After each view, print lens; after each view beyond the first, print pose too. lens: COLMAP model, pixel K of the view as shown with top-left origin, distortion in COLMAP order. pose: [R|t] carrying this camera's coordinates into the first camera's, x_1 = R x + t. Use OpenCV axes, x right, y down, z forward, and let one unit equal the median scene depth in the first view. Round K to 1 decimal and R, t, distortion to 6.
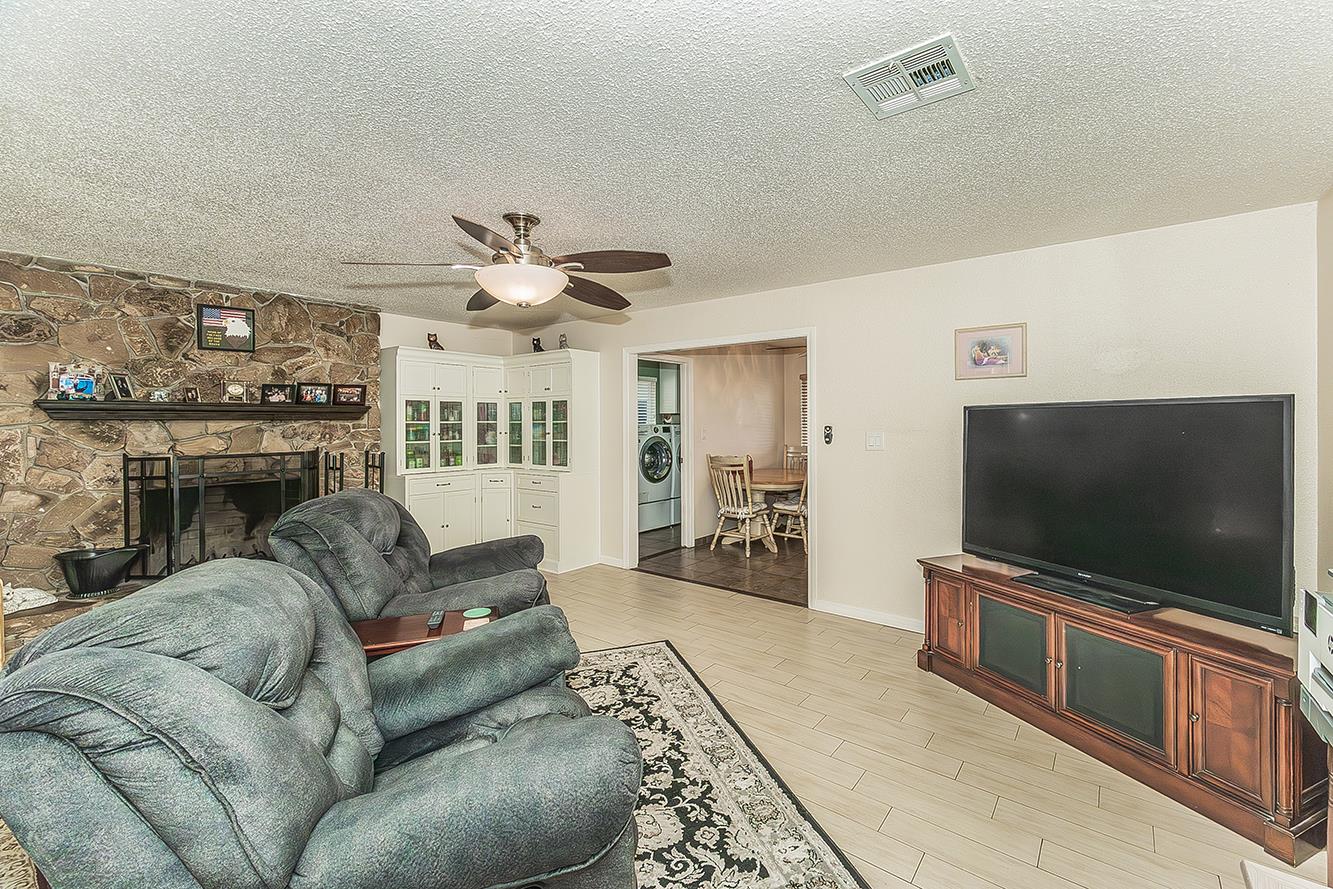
lens RADIAL K [[554.6, 0, 707.7], [0, 554.6, 419.9], [0, 0, 1]] dist [0.001422, -0.000985]
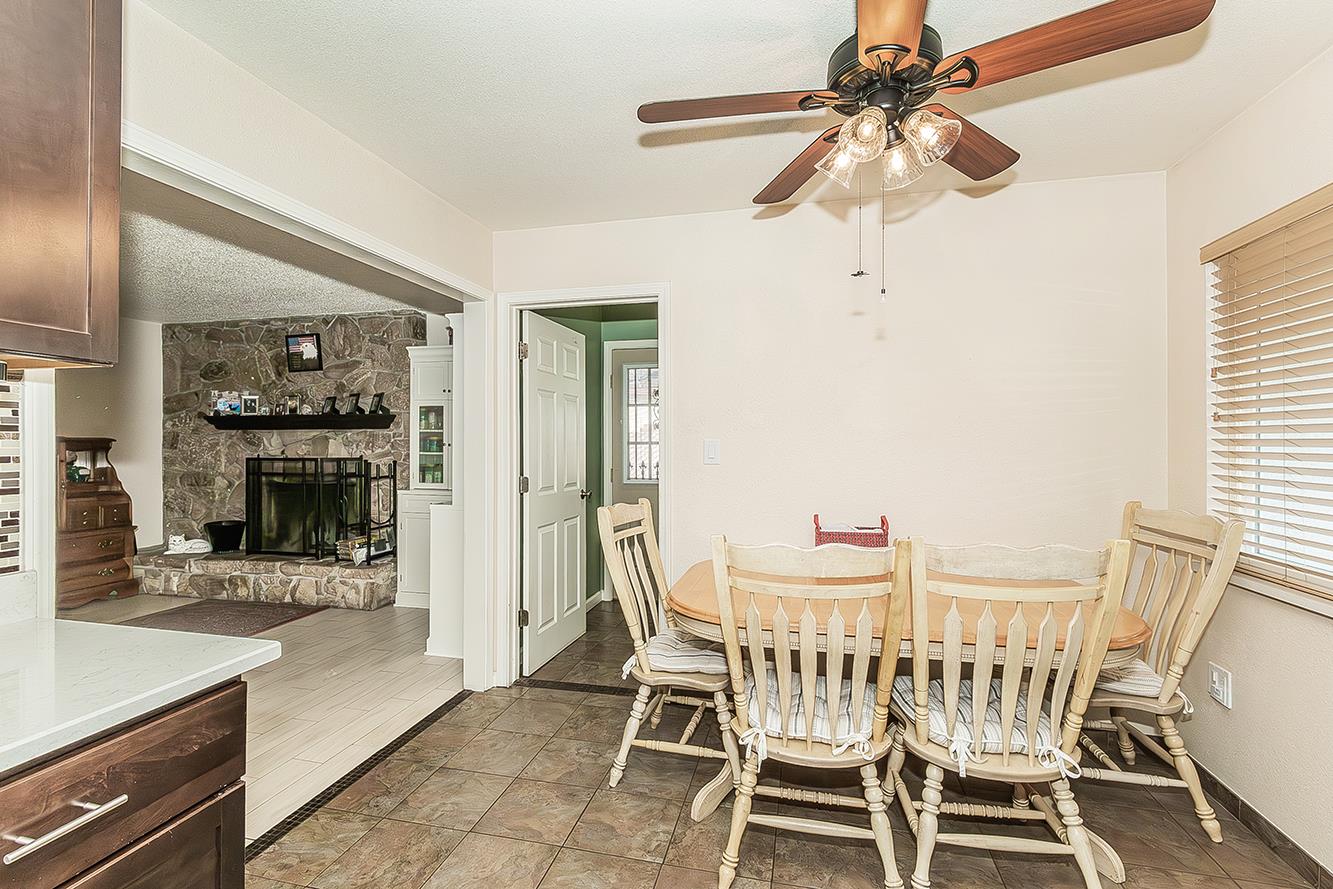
lens RADIAL K [[601.5, 0, 671.1], [0, 601.5, 442.9], [0, 0, 1]] dist [0.009568, -0.005023]
pose [[0.391206, 0.008672, -0.920262, 0.634488], [0.003663, 0.999933, 0.010980, 0.017841], [0.920296, -0.007666, 0.391148, 1.213591]]
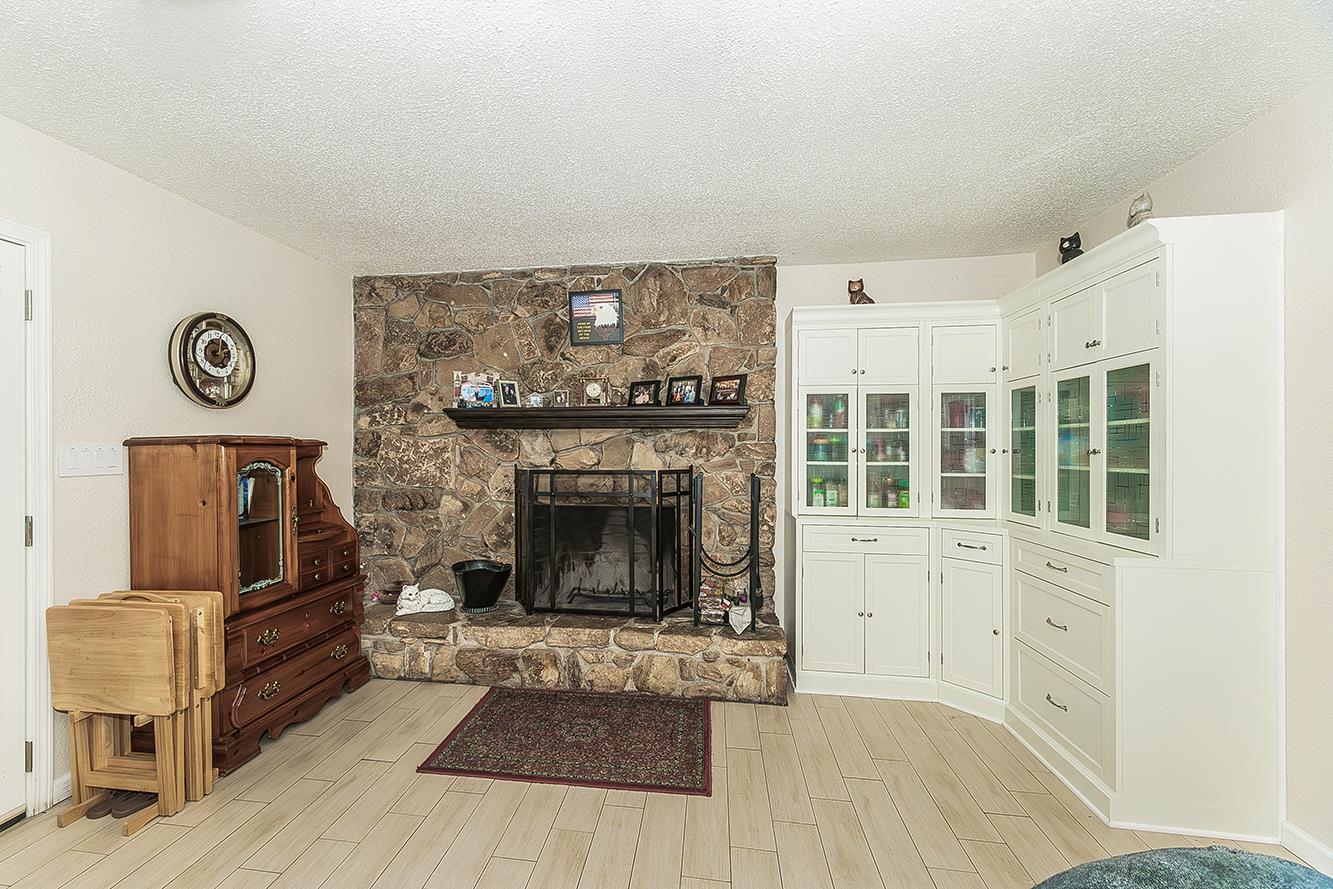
lens RADIAL K [[554.6, 0, 635.8], [0, 554.6, 450.0], [0, 0, 1]] dist [0.001422, -0.000985]
pose [[0.466416, 0.007890, -0.884530, -0.107629], [0.000614, 0.999957, 0.009243, 0.024700], [0.884565, -0.004854, 0.466391, 0.664915]]
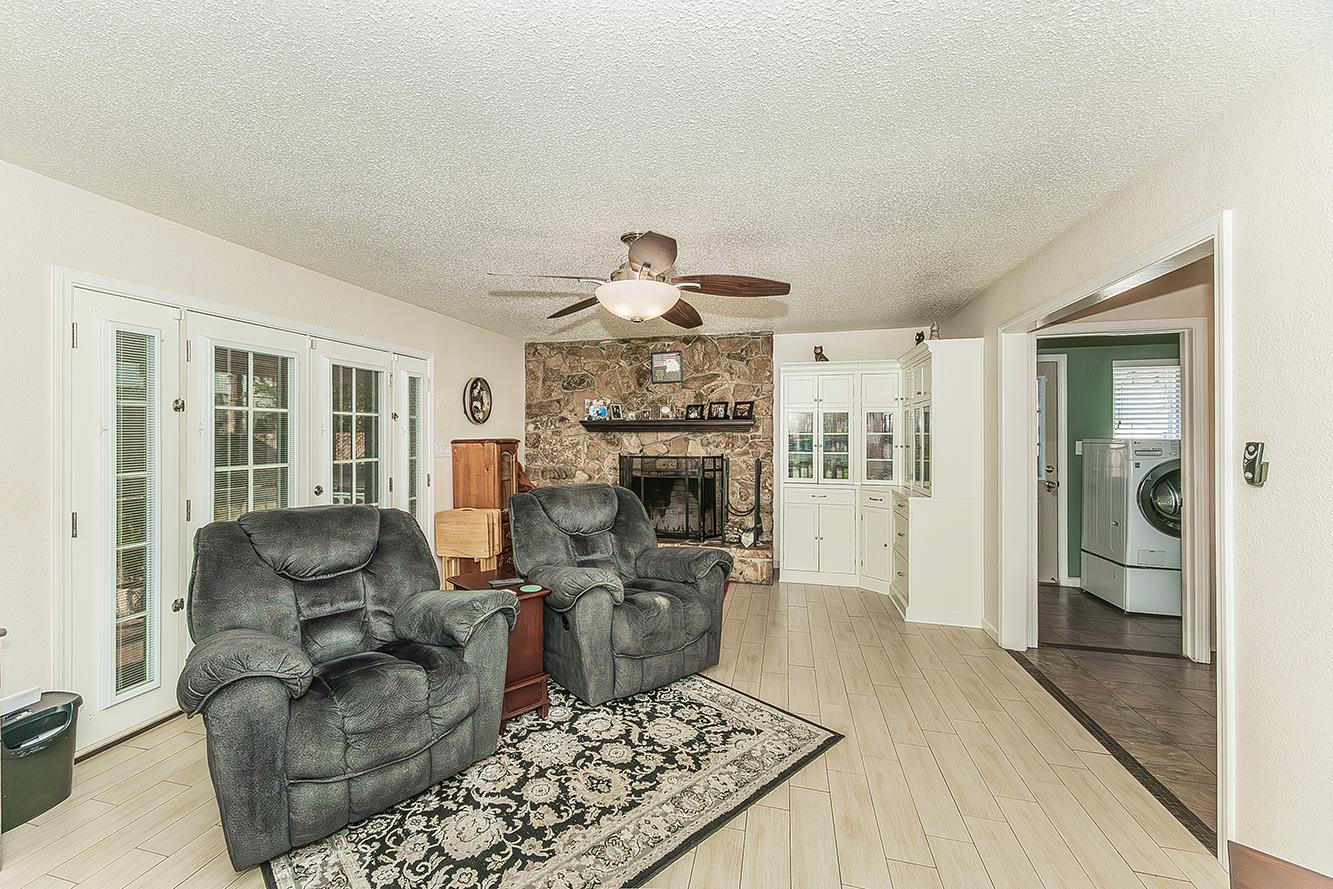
lens RADIAL K [[554.6, 0, 631.5], [0, 554.6, 439.1], [0, 0, 1]] dist [0.001422, -0.000985]
pose [[0.354115, 0.009294, -0.935156, 0.422405], [0.000303, 0.999949, 0.010053, 0.004393], [0.935202, -0.003843, 0.354094, 0.414306]]
